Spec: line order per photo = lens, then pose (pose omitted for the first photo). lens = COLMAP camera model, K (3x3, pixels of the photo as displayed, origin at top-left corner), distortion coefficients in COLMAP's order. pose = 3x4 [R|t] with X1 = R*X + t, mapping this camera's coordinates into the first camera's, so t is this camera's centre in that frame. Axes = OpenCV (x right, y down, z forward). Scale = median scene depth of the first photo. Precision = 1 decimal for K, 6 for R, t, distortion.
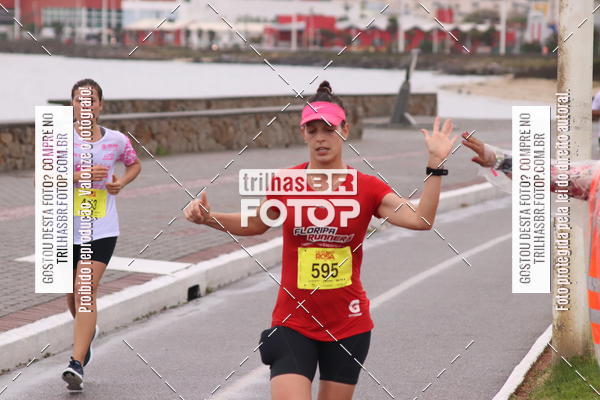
lens RADIAL K [[2583.7, 0, 300.4], [0, 2583.7, 199.0], [0, 0, 1]] dist [0.924190, 0.364214]
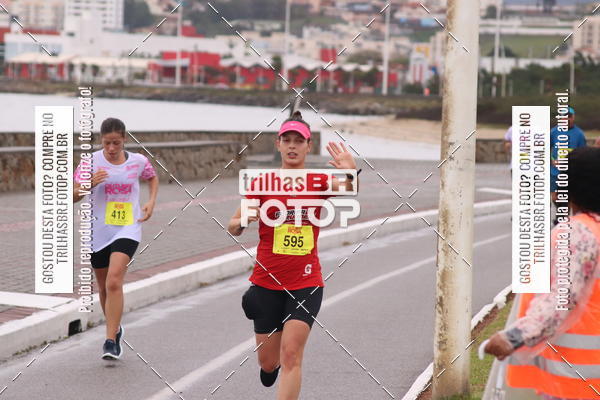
lens RADIAL K [[2836.9, 0, 298.5], [0, 2836.9, 200.4], [0, 0, 1]] dist [0.956632, 2.740784]
pose [[0.999285, 0.015213, 0.034605, 0.006648], [-0.014883, 0.999842, -0.009764, -0.003337], [-0.034748, 0.009242, 0.999353, -0.100155]]
